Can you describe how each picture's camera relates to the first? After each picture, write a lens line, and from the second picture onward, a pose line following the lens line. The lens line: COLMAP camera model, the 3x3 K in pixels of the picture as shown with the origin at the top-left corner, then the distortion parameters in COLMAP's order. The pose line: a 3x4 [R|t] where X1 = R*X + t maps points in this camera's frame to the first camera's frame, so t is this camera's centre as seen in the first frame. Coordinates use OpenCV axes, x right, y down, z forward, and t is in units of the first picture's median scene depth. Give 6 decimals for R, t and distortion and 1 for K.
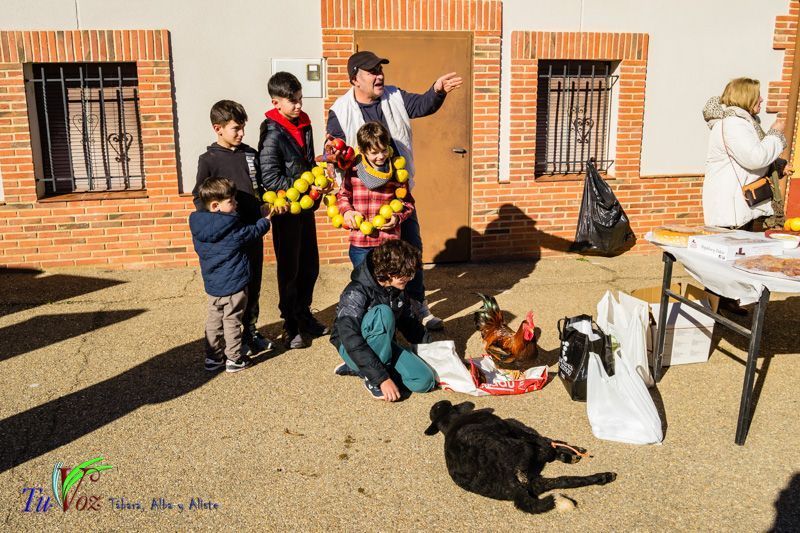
lens RADIAL K [[772.5, 0, 408.1], [0, 772.5, 266.4], [0, 0, 1]] dist [-0.078594, 0.033228]
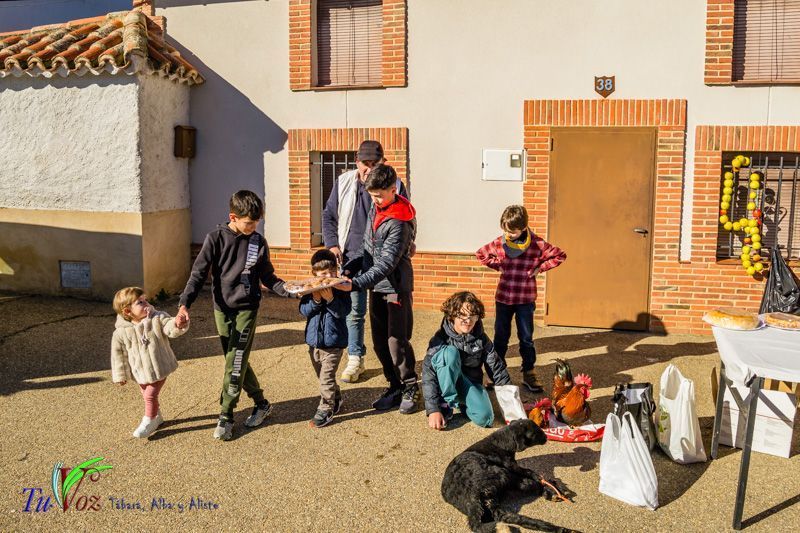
lens RADIAL K [[669.9, 0, 420.4], [0, 669.9, 254.5], [0, 0, 1]] dist [-0.098128, 0.052195]
pose [[0.885363, 0.069381, -0.459694, 0.242551], [-0.118106, 0.989928, -0.078062, -0.003394], [0.449648, 0.123406, 0.884640, 0.008377]]
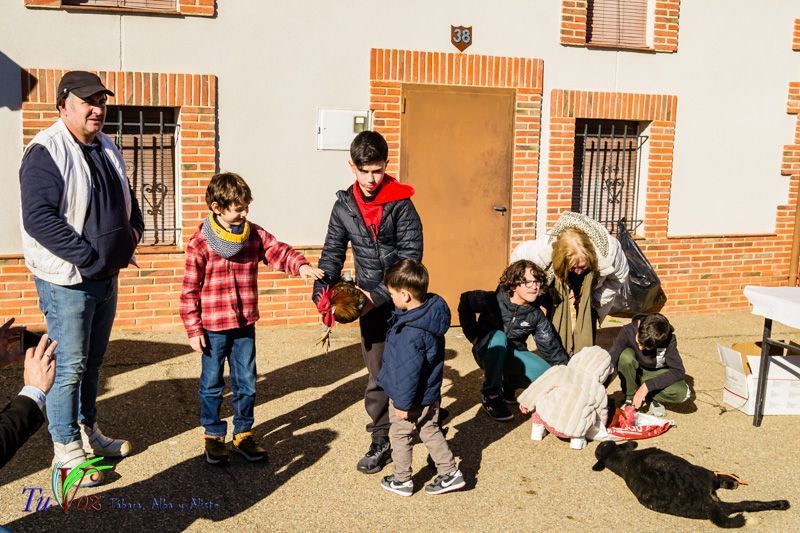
lens RADIAL K [[932.8, 0, 418.6], [0, 932.8, 265.3], [0, 0, 1]] dist [-0.070653, -0.004816]
pose [[0.986082, 0.005317, 0.166173, -0.243841], [0.010116, 0.995718, -0.091887, 0.029996], [-0.165950, 0.092289, 0.981806, -0.138225]]
